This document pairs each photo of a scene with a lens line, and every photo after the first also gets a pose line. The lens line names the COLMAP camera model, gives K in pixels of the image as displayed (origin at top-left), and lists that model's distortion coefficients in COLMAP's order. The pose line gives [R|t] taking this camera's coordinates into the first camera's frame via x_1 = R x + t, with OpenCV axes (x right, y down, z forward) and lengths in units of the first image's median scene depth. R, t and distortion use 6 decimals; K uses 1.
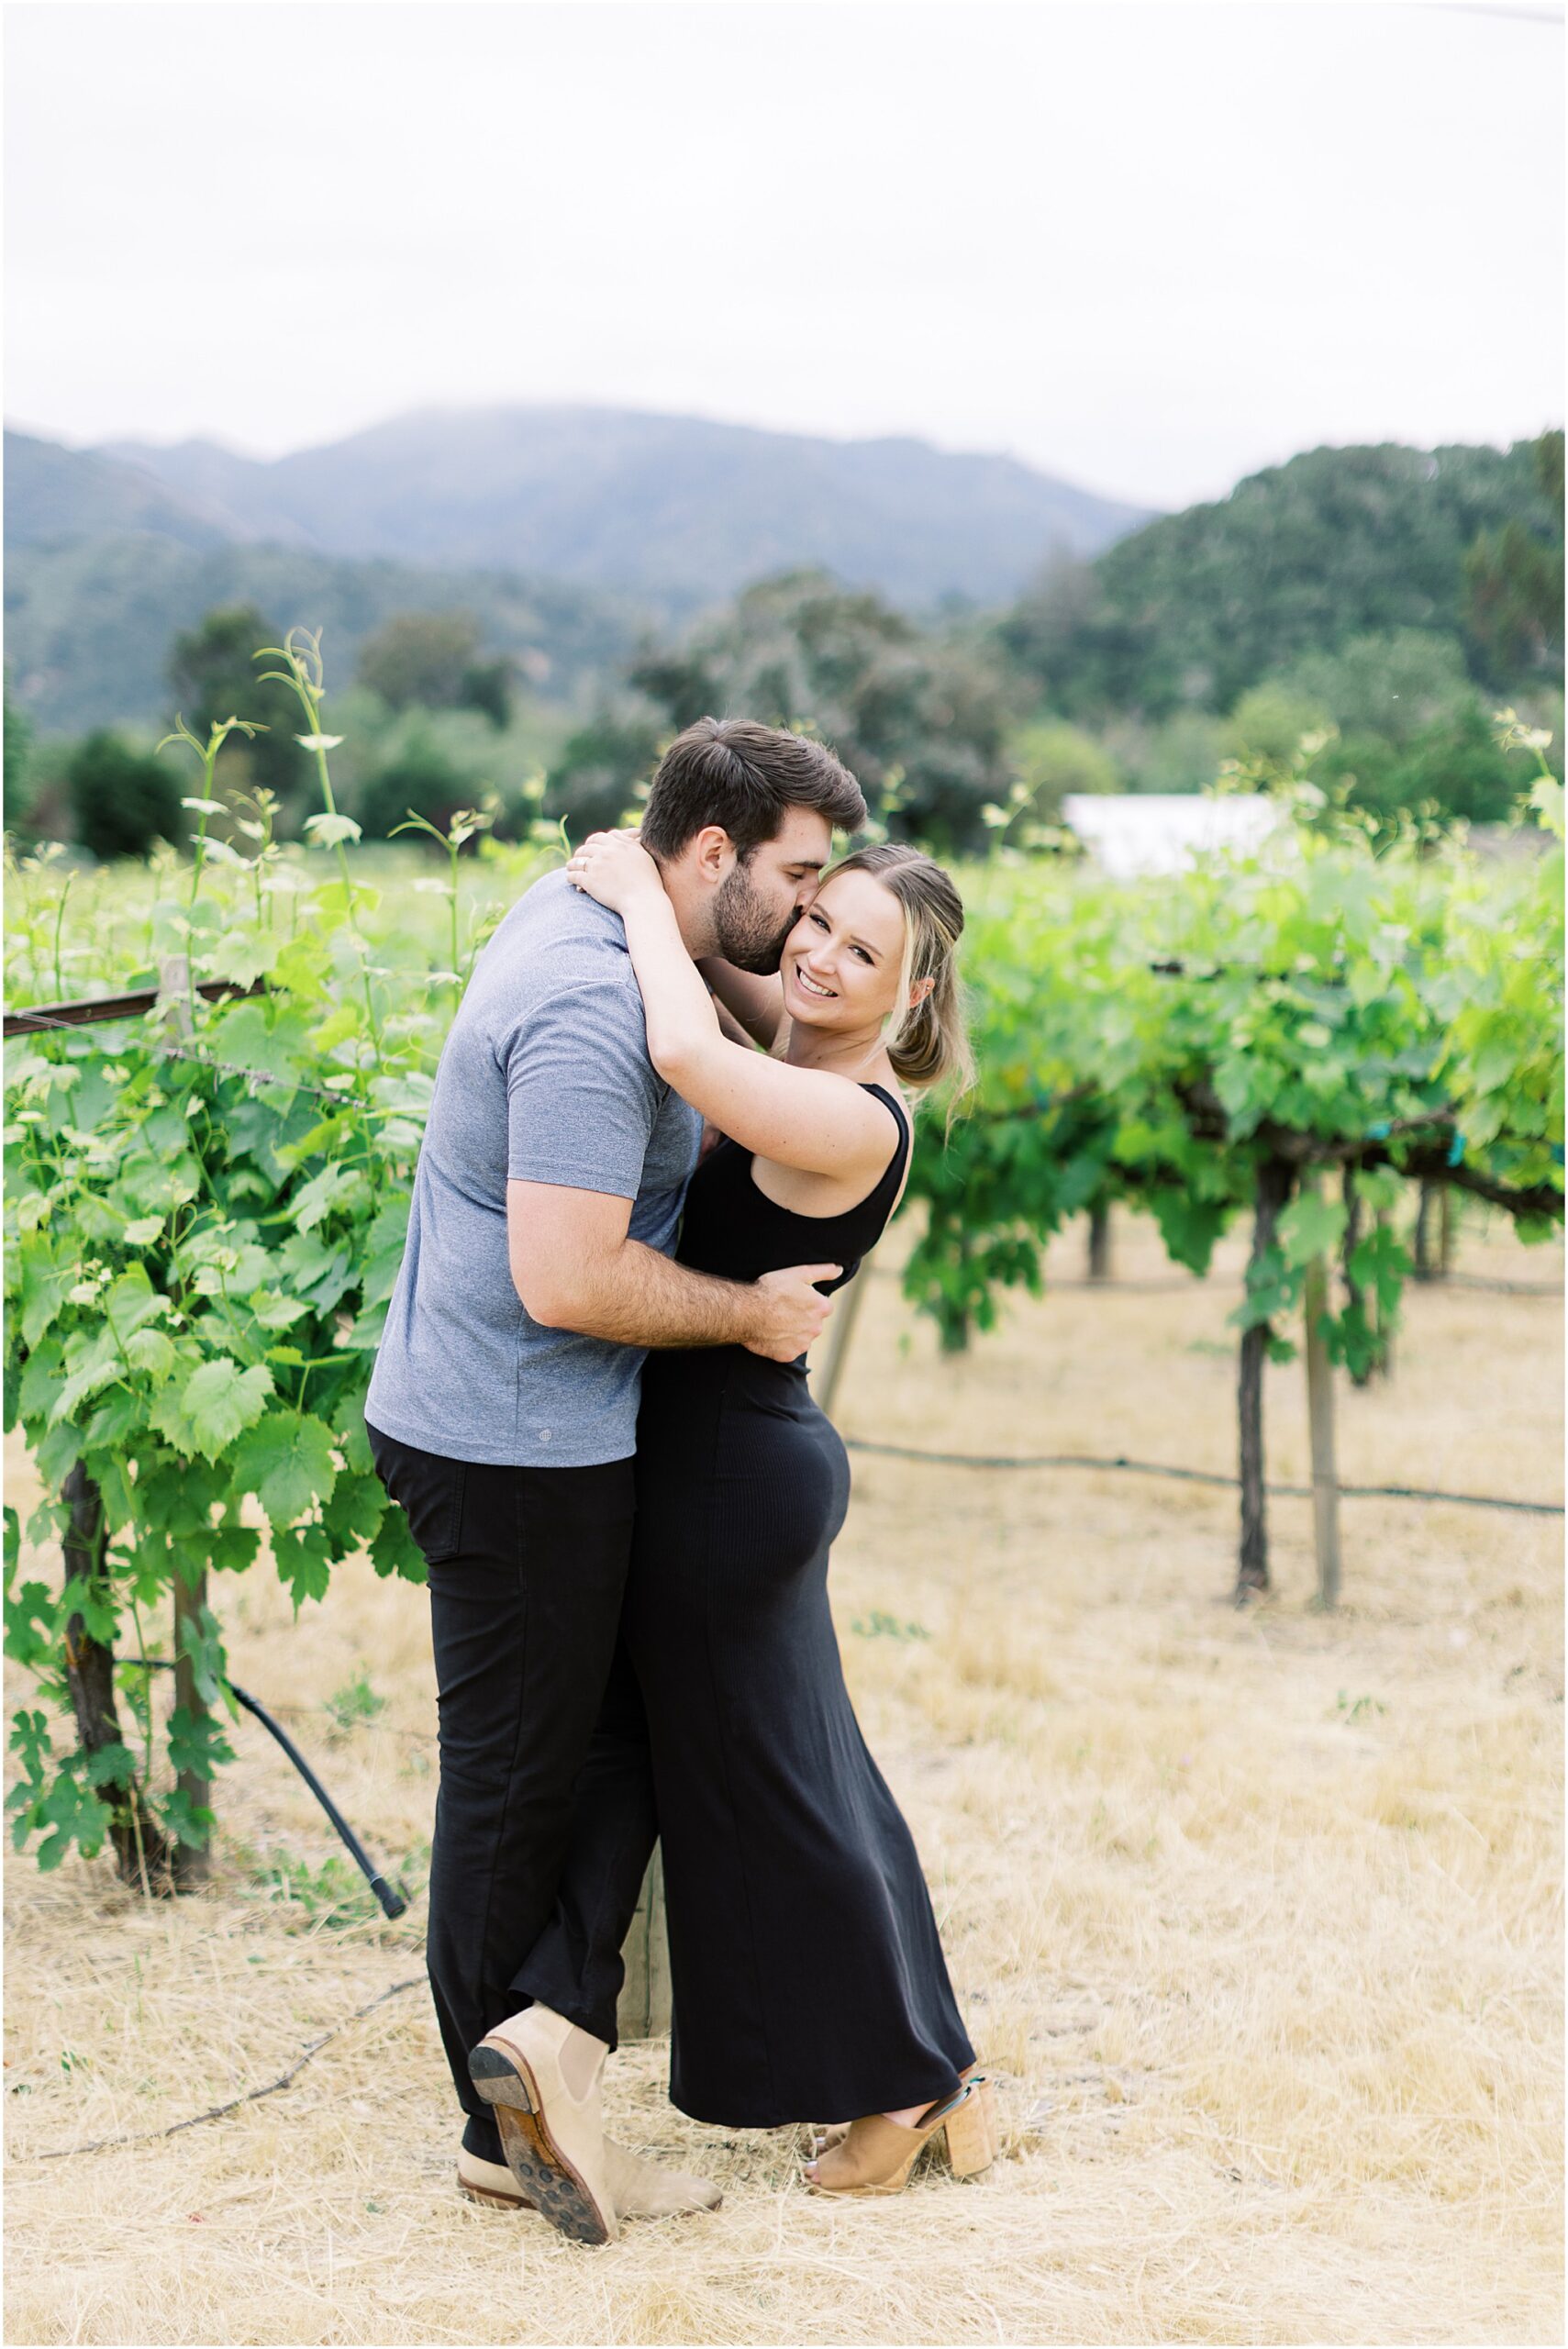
lens RADIAL K [[3239.4, 0, 784.0], [0, 3239.4, 1174.5], [0, 0, 1]] dist [-0.000022, -0.018922]
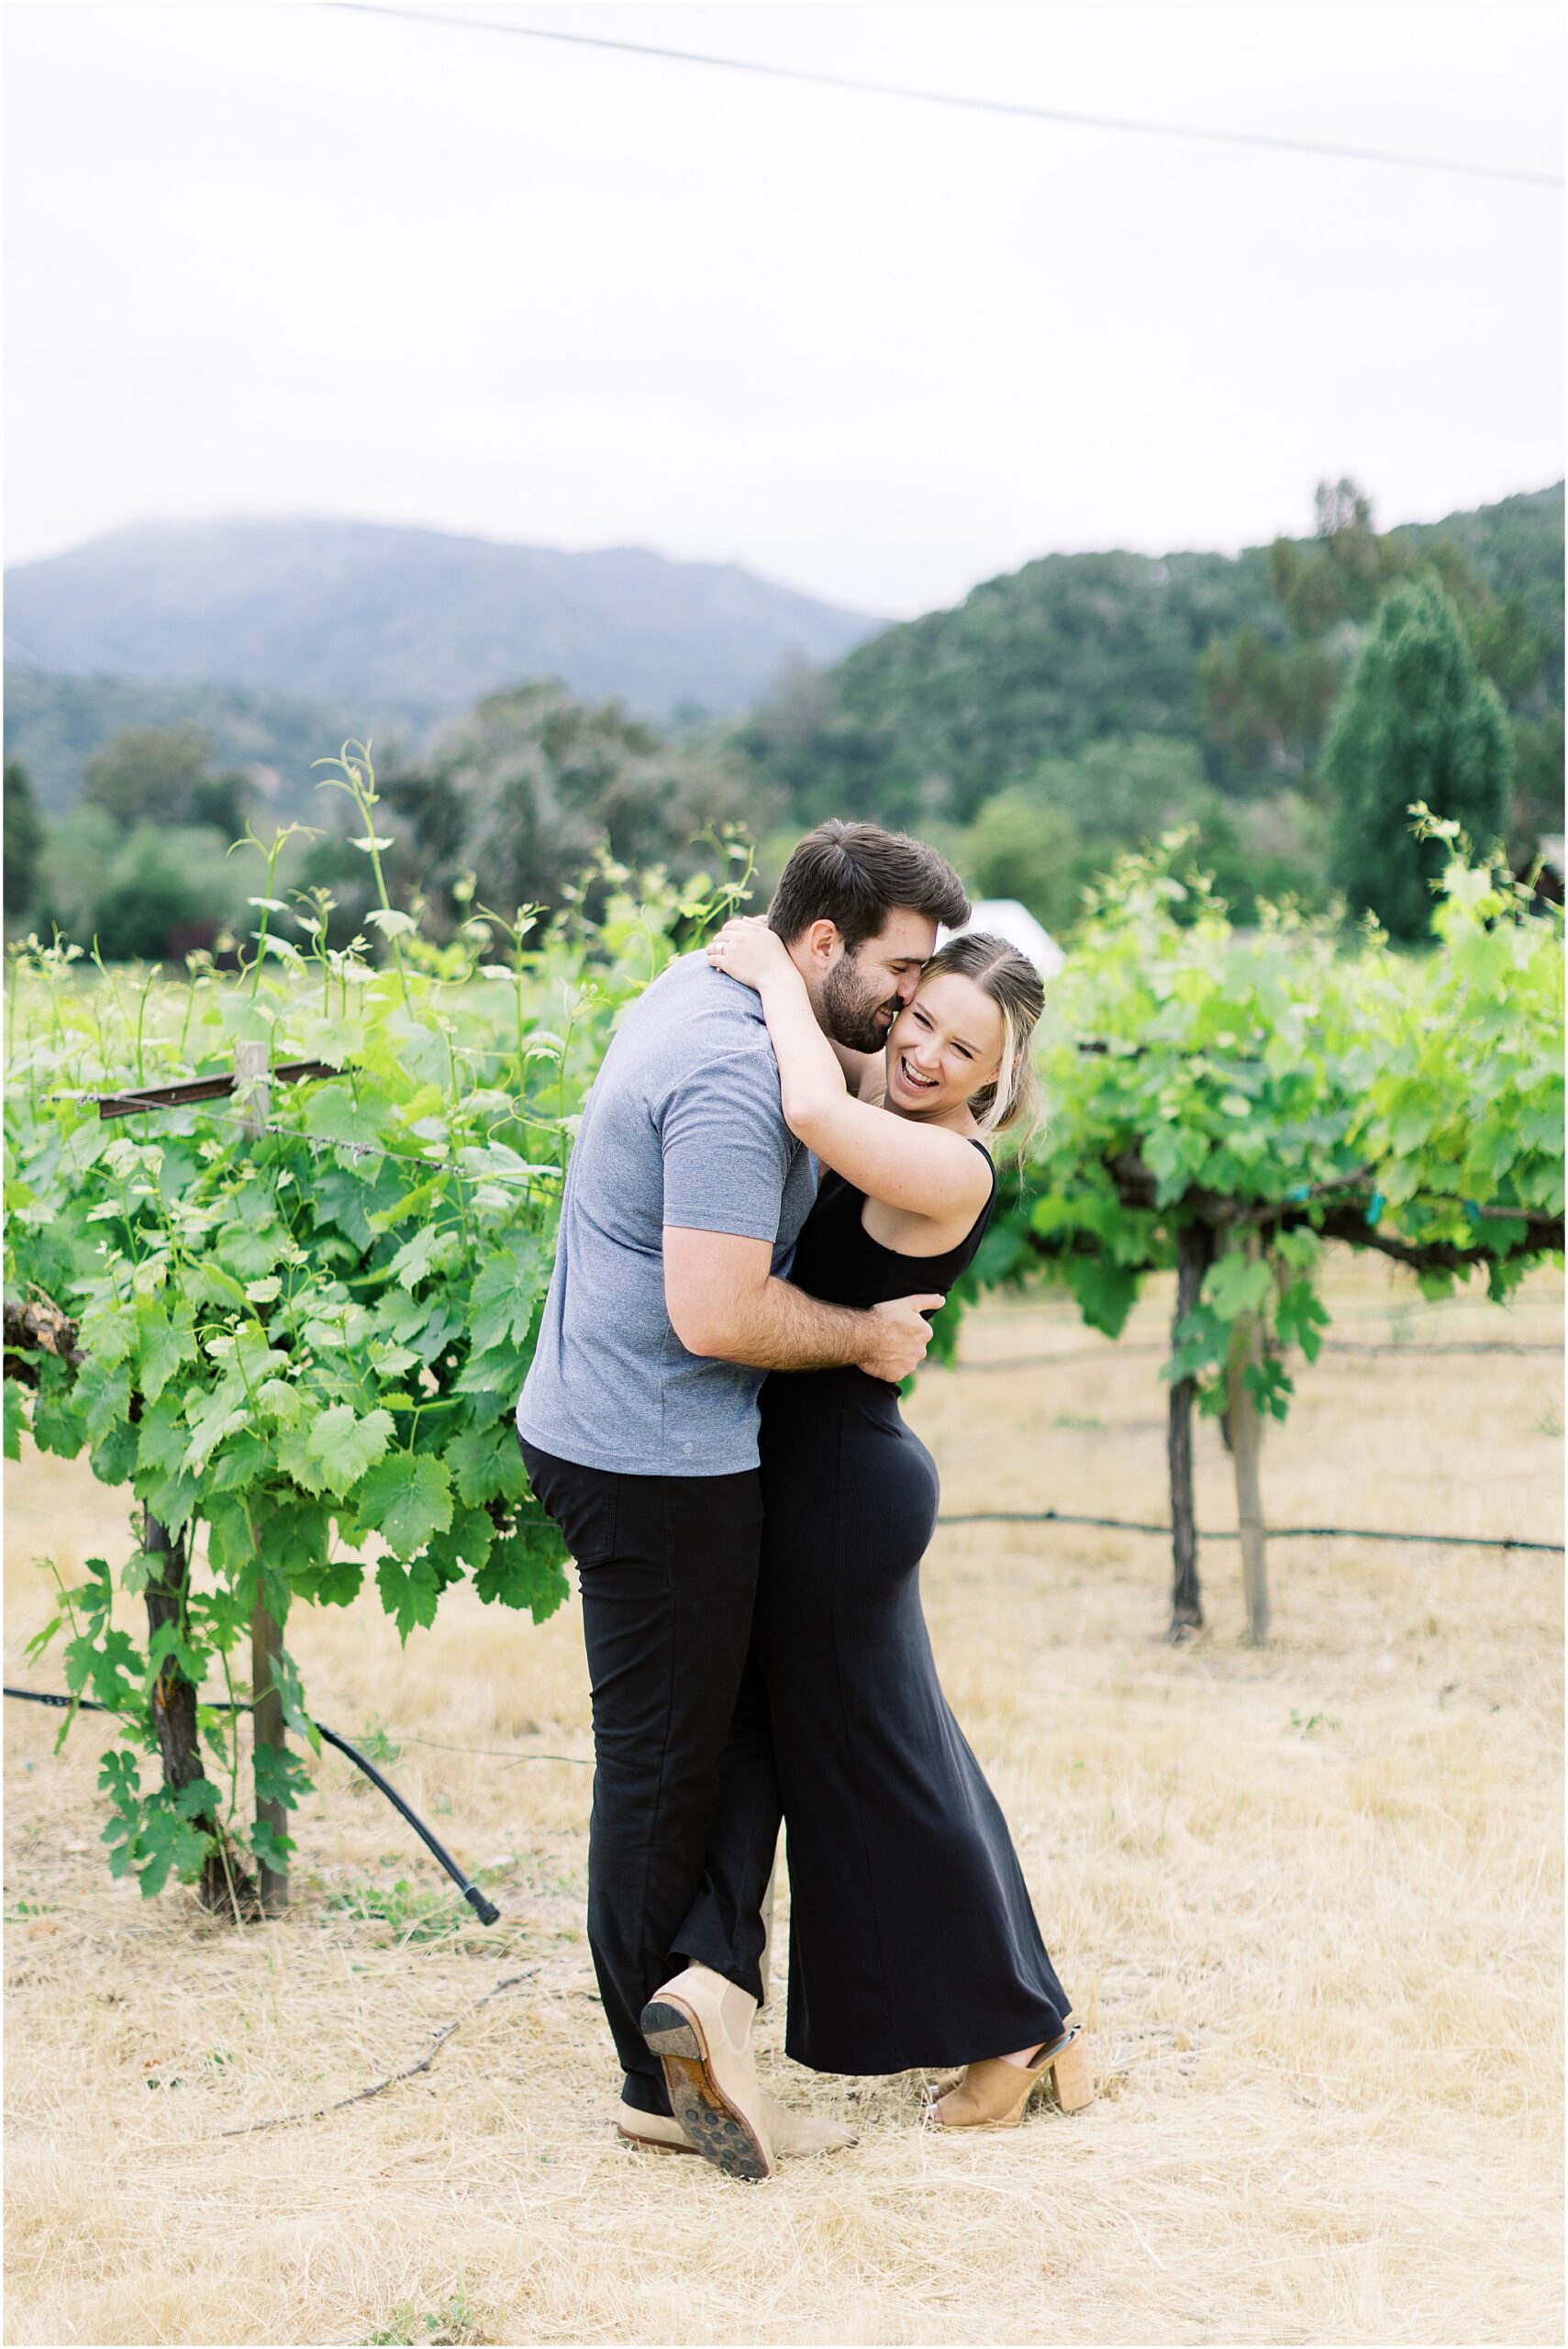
lens RADIAL K [[3239.4, 0, 784.0], [0, 3239.4, 1174.5], [0, 0, 1]] dist [-0.000022, -0.018922]
pose [[0.997452, -0.020825, 0.068236, -0.086875], [0.023083, 0.999206, -0.032471, 0.016081], [-0.067505, 0.033963, 0.997141, -0.090232]]
